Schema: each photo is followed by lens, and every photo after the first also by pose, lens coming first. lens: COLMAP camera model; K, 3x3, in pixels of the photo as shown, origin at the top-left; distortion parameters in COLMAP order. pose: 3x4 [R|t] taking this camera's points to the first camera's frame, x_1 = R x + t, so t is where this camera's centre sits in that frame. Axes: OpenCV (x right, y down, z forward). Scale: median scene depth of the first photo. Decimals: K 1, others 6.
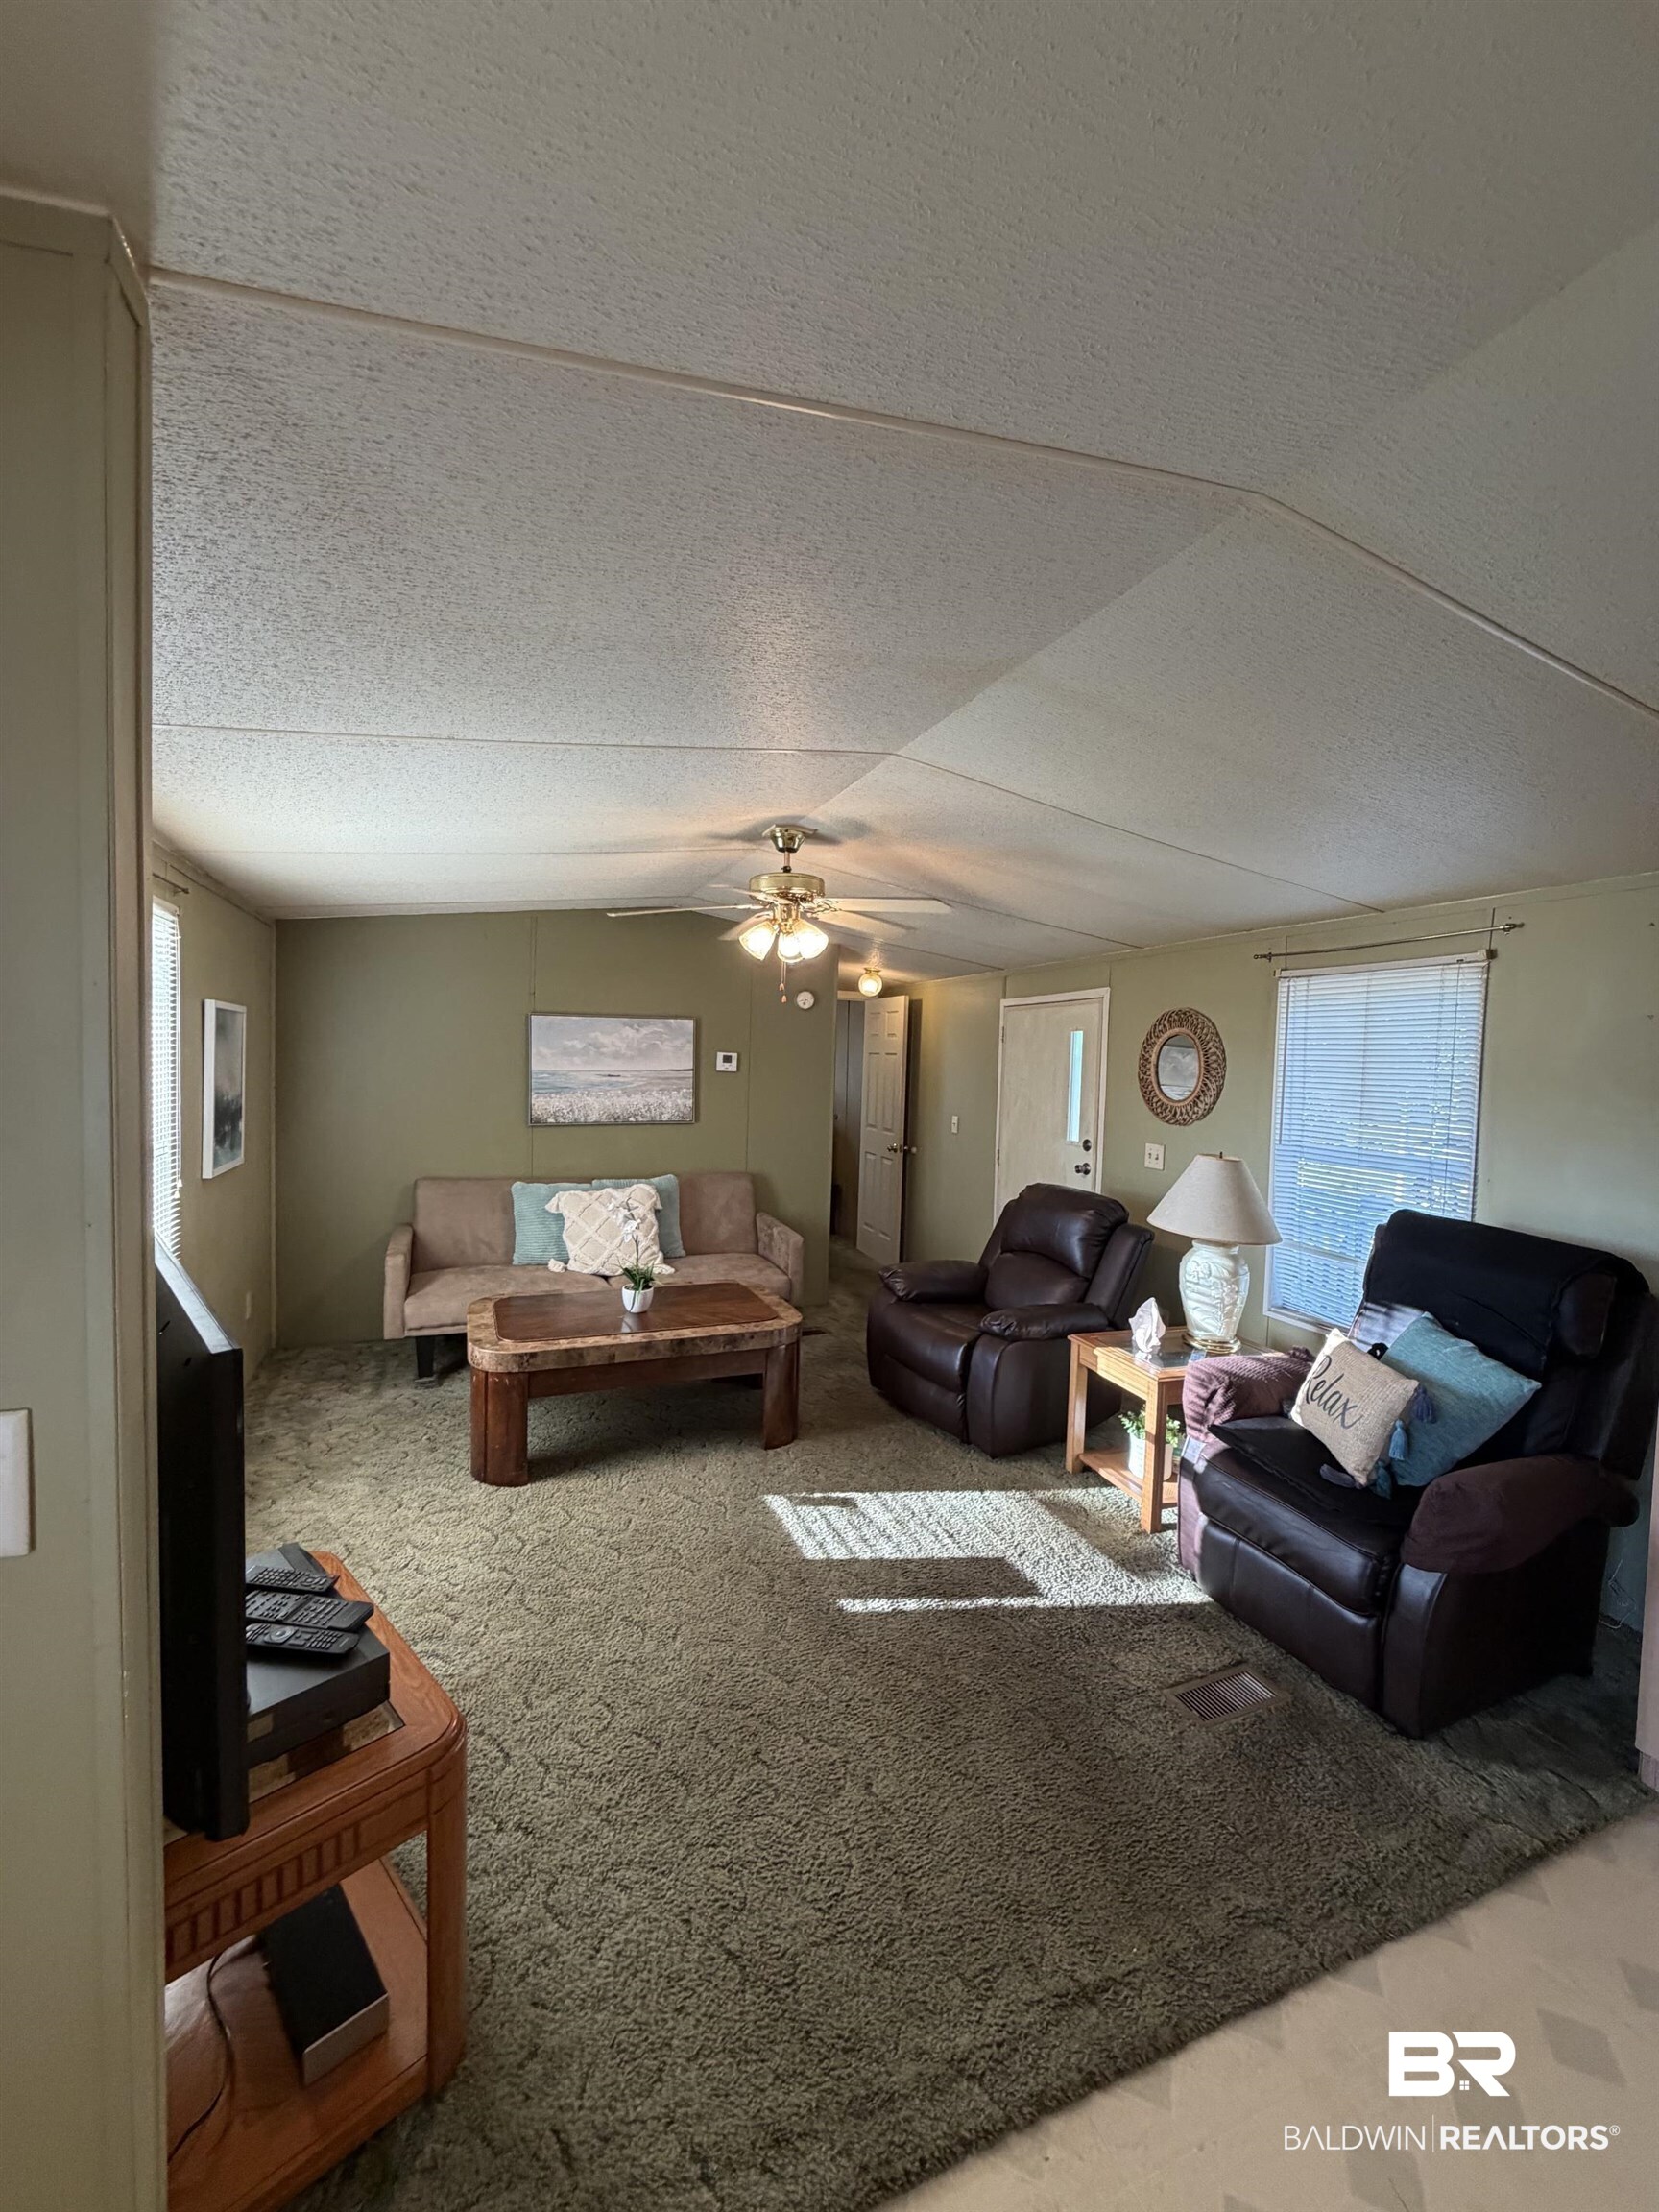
lens RADIAL K [[885.1, 0, 830.1], [0, 885.1, 1100.9], [0, 0, 1]] dist [0.000437, -0.000681]
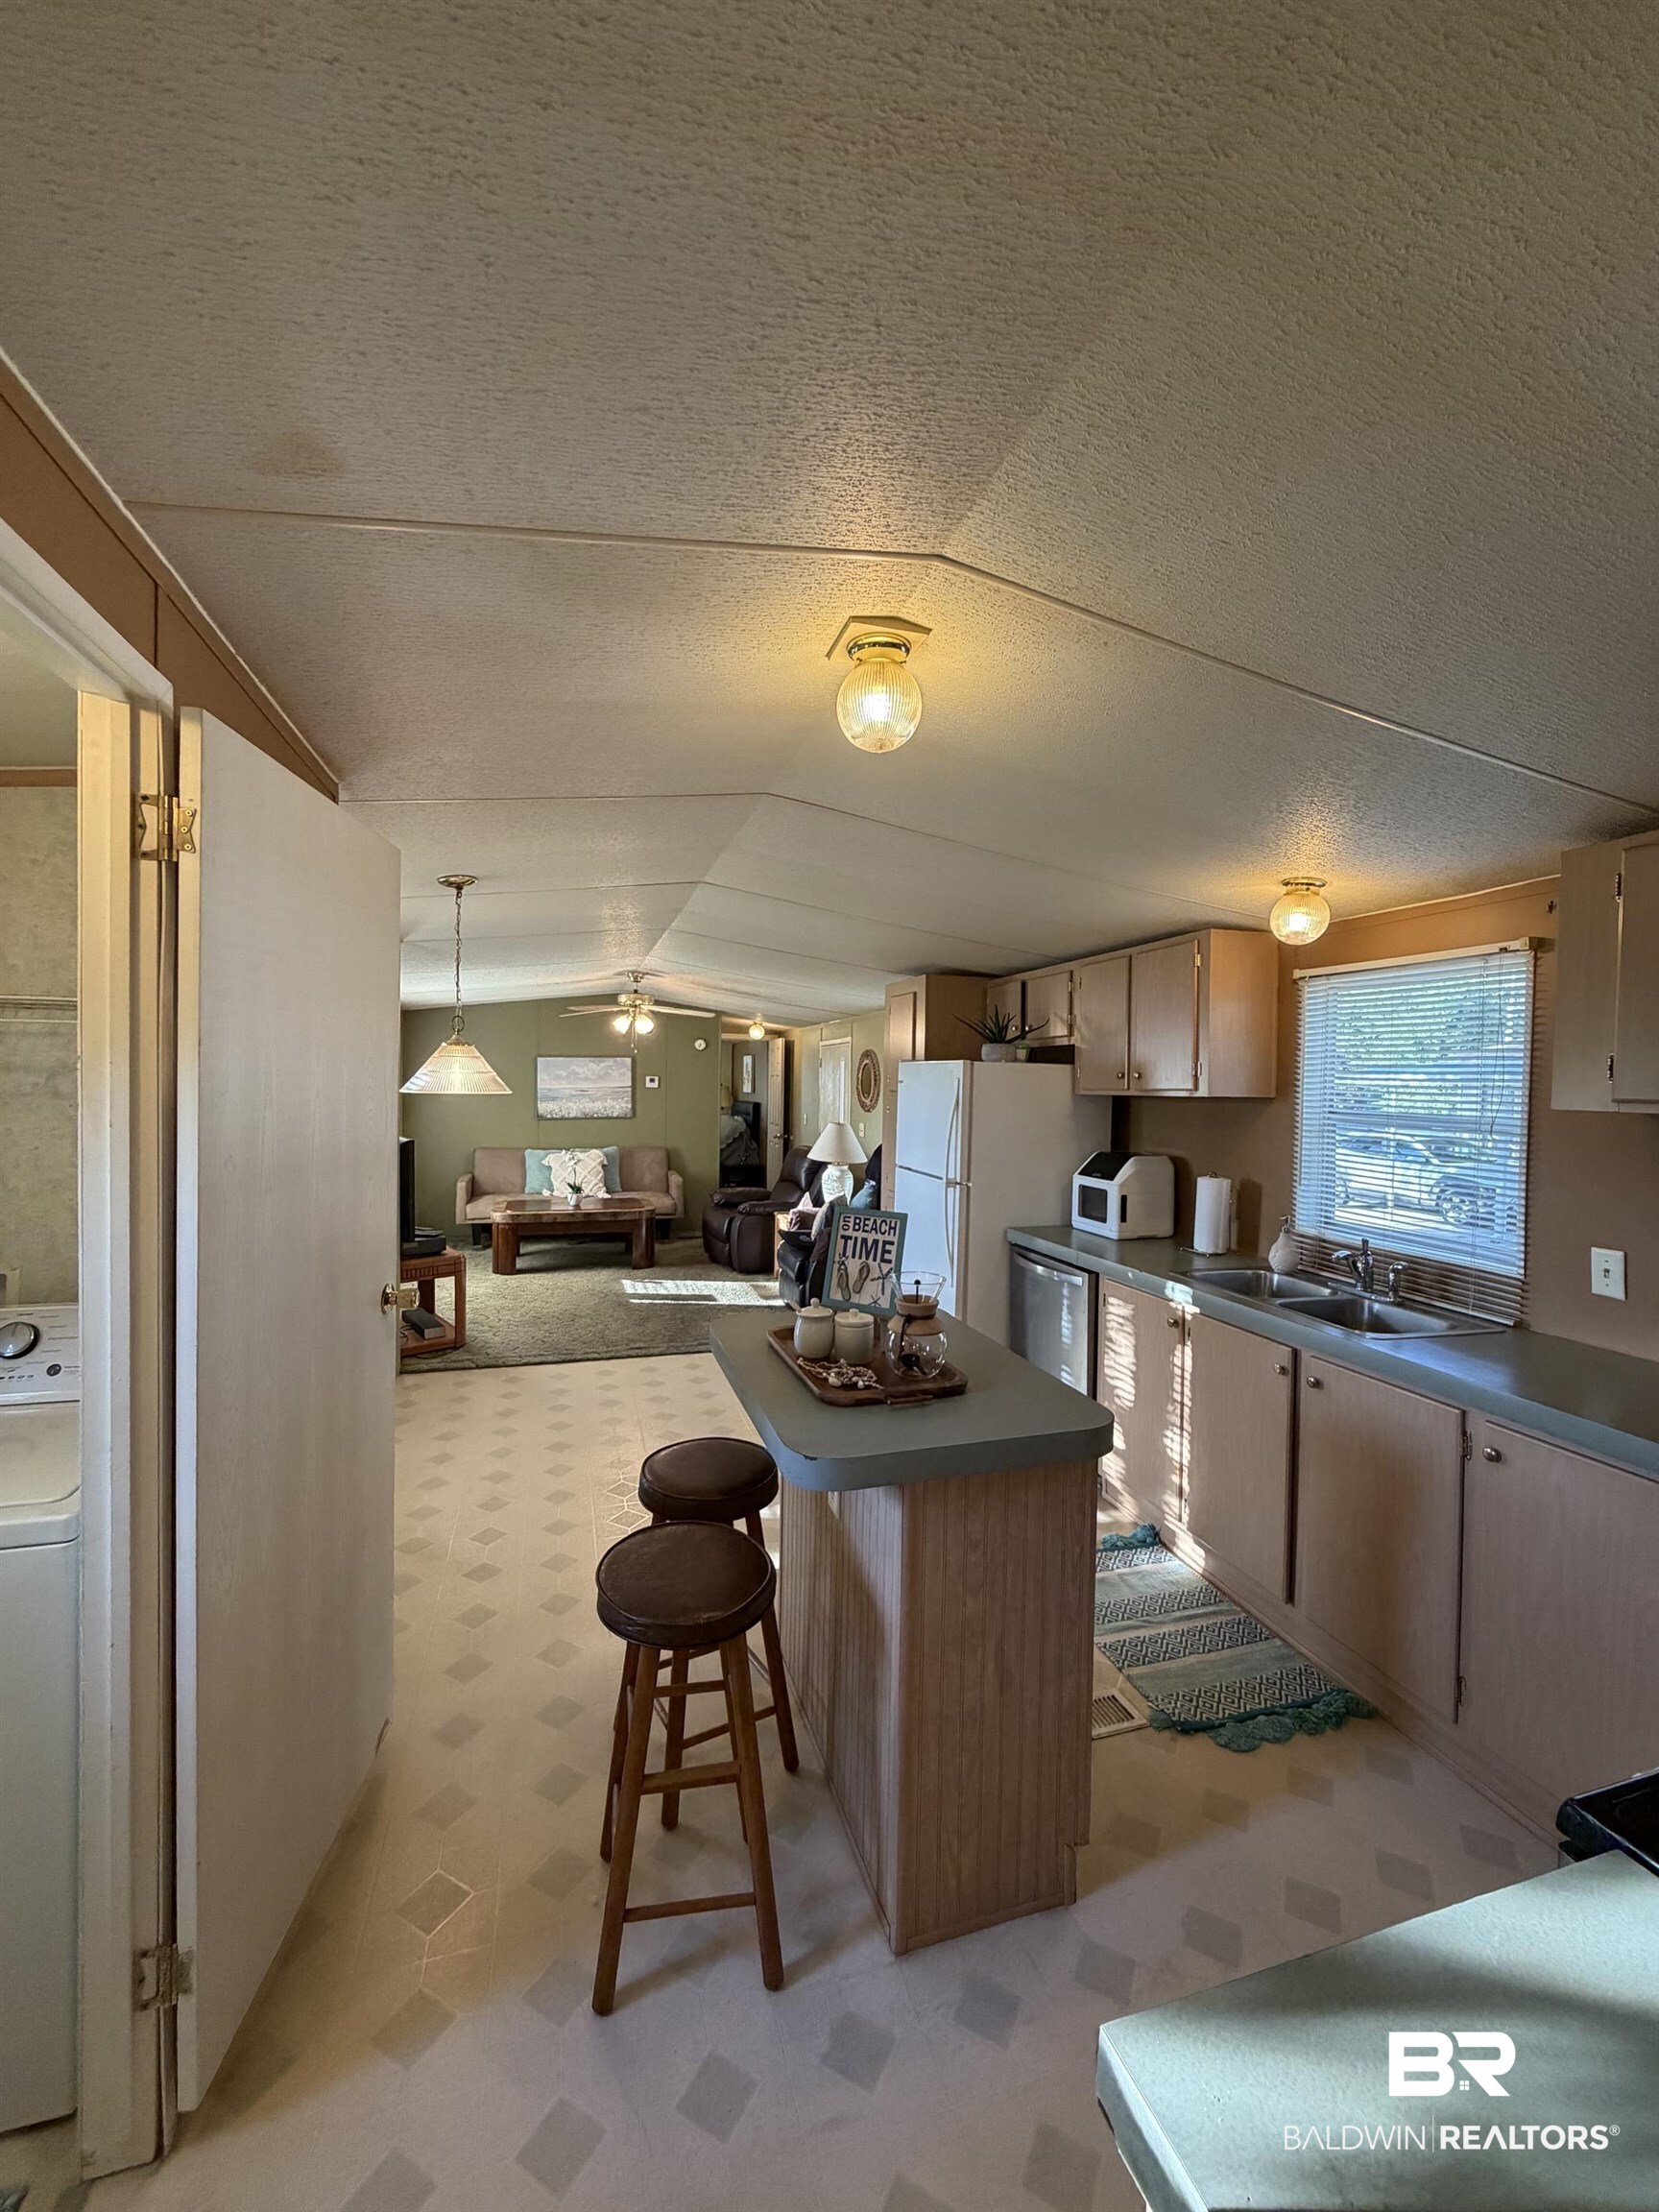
lens RADIAL K [[885.1, 0, 828.8], [0, 885.1, 1101.1], [0, 0, 1]] dist [0.000437, -0.000681]
pose [[0.995974, -0.012253, -0.088797, 0.460204], [0.010218, 0.999676, -0.023328, 0.044507], [0.089054, 0.022327, 0.995777, -0.822107]]
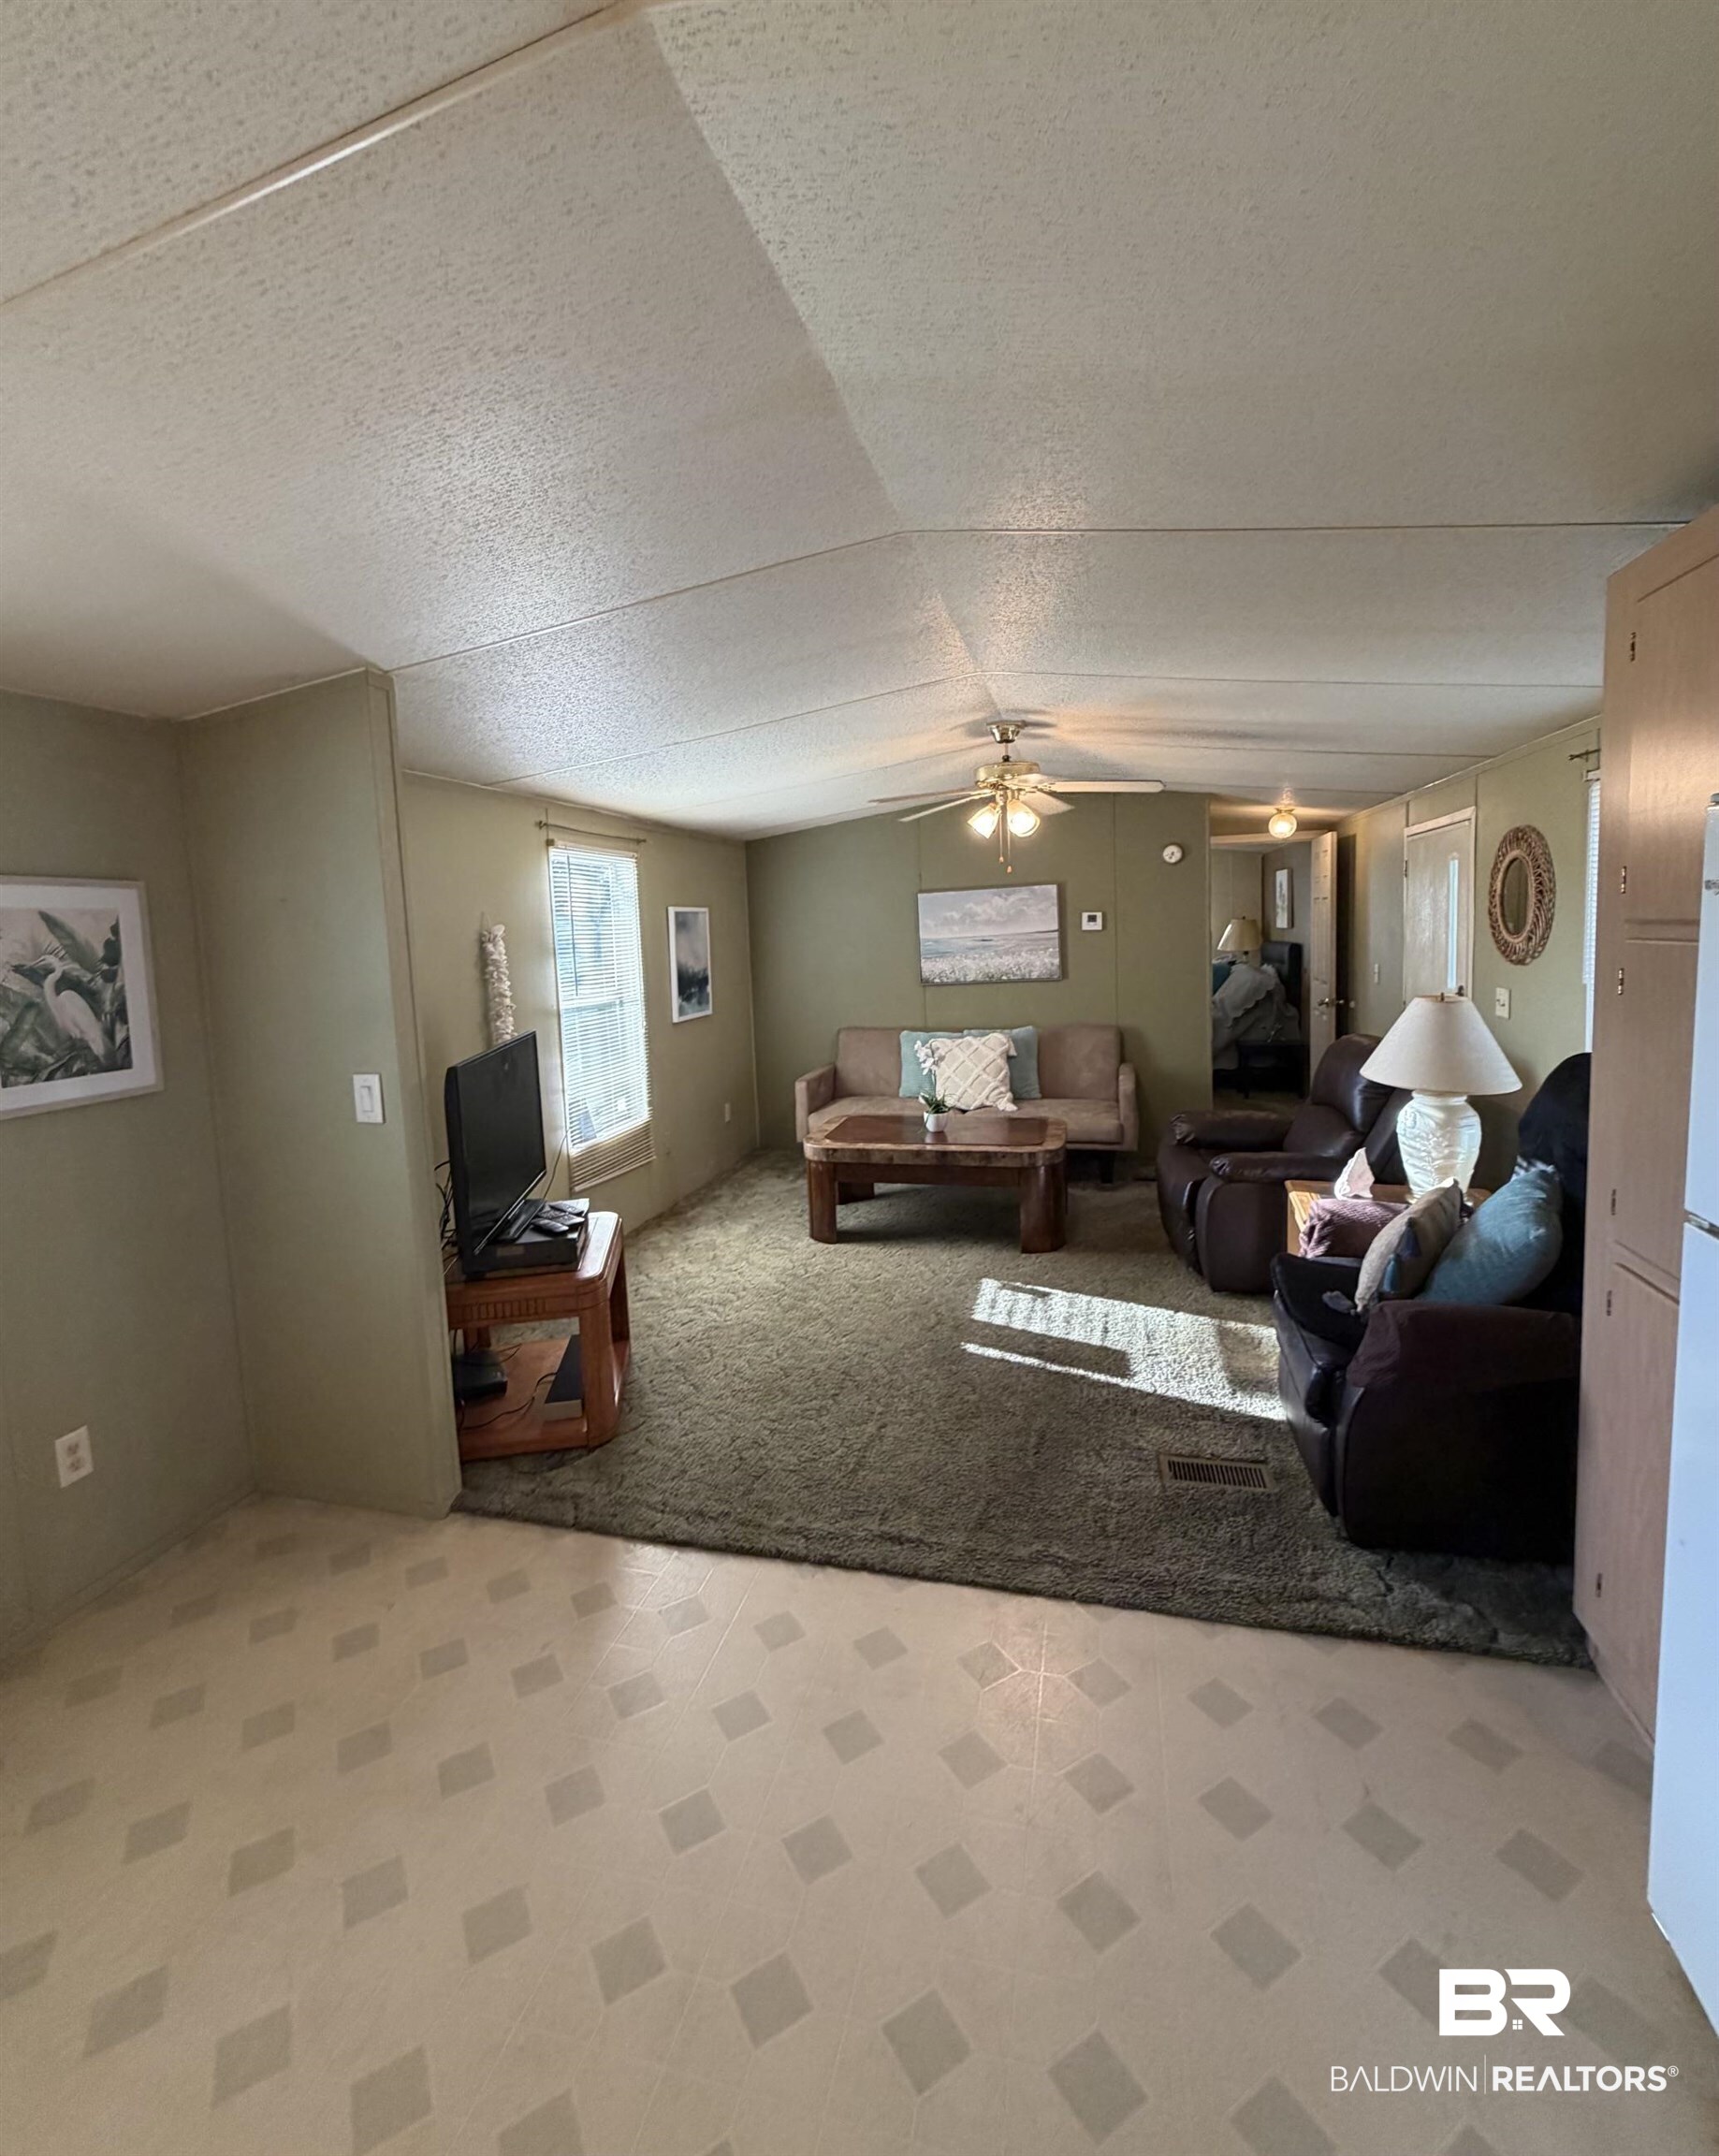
lens RADIAL K [[947.3, 0, 849.8], [0, 947.3, 1005.7], [0, 0, 1]] dist [0.002043, 0.000184]
pose [[0.797291, -0.010813, -0.603498, 0.414226], [0.036833, 0.998848, 0.030764, 0.014108], [0.602470, -0.046756, 0.796771, -0.104480]]
